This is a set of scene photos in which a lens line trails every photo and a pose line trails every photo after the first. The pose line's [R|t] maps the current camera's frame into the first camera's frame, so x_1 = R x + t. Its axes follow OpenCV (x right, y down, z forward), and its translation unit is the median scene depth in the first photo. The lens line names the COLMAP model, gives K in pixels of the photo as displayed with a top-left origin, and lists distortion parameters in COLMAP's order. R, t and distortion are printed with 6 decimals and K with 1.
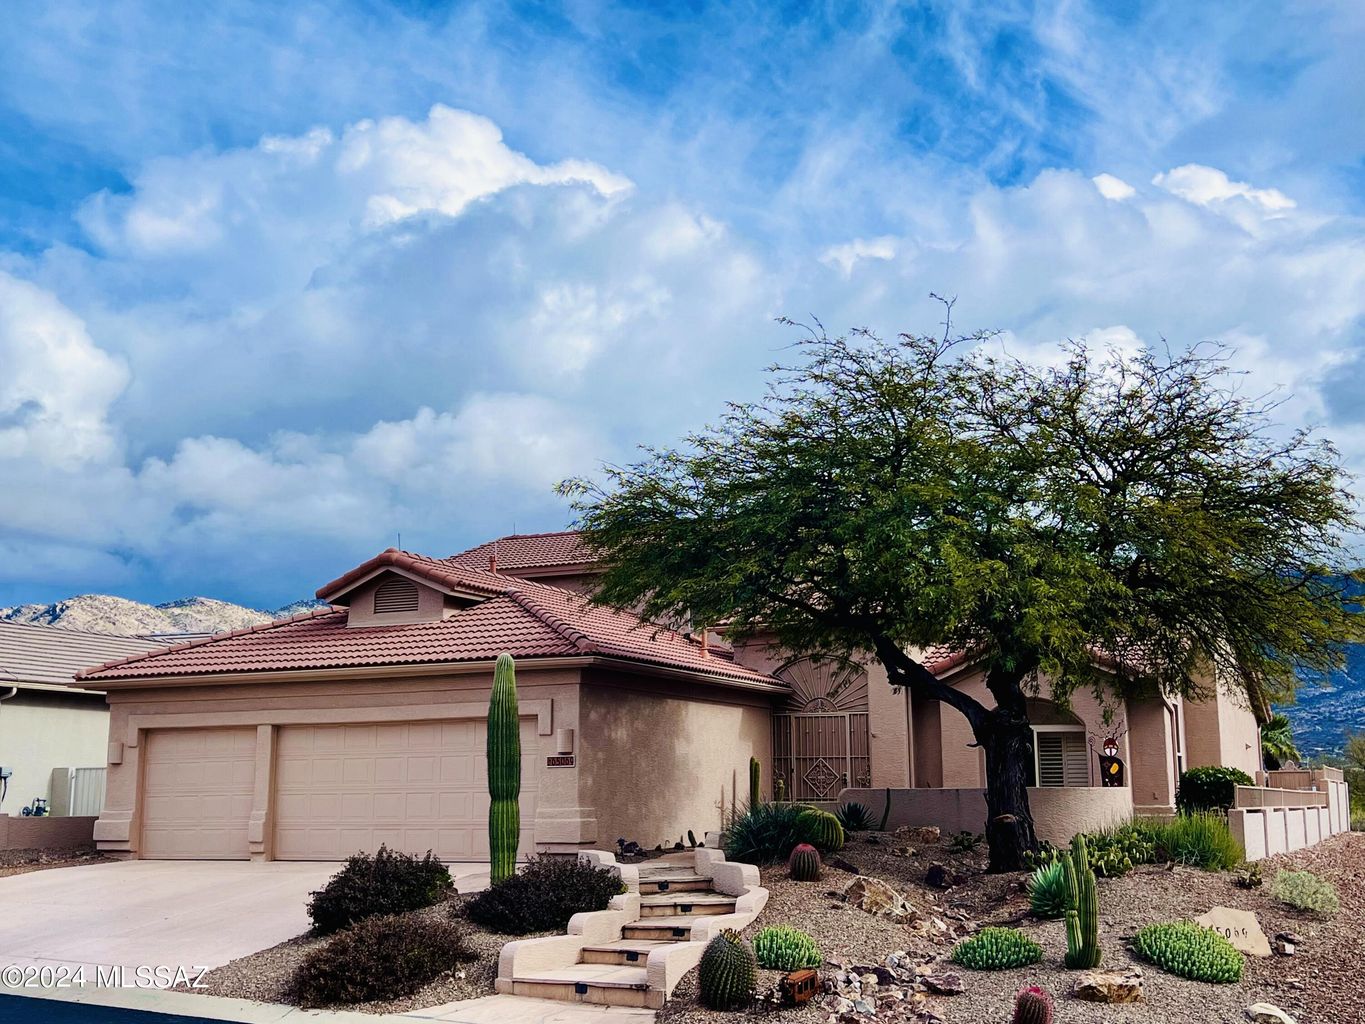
lens RADIAL K [[1548.8, 0, 681.0], [0, 1548.8, 511.0], [0, 0, 1]] dist [0.012354, 0.000000]
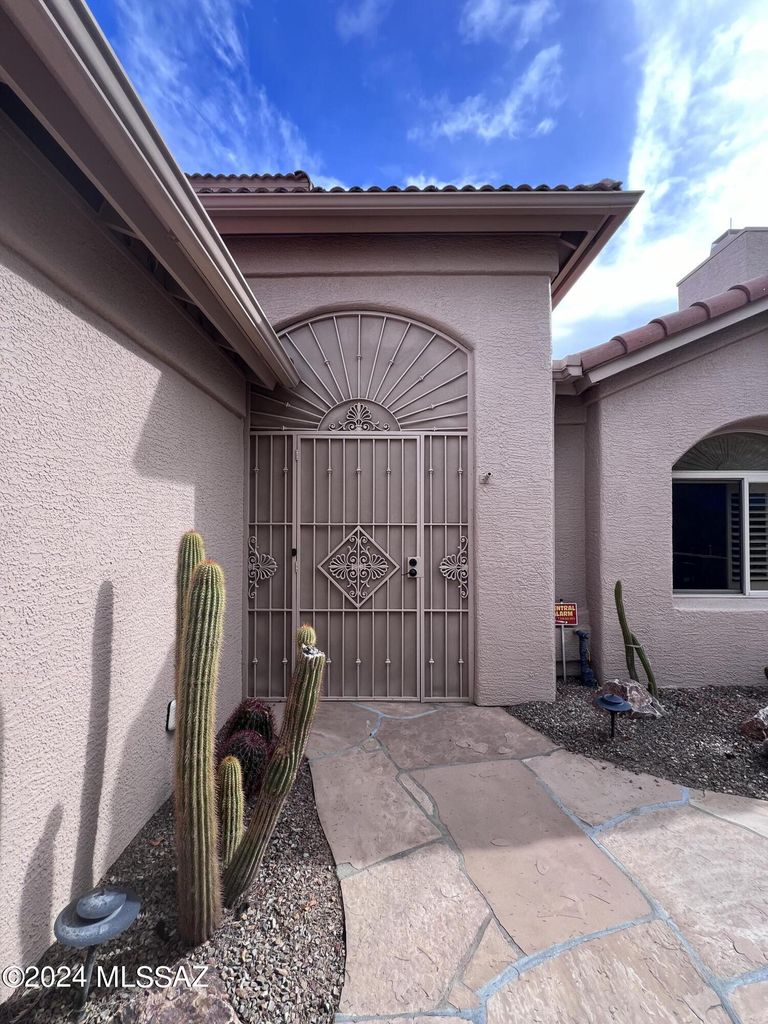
lens RADIAL K [[412.0, 0, 385.5], [0, 412.0, 509.5], [0, 0, 1]] dist [0.003662, -0.000081]
pose [[0.904186, 0.010531, 0.427008, 0.044092], [-0.076555, 0.987504, 0.137749, 0.136329], [-0.420222, -0.157240, 0.893694, 0.884525]]
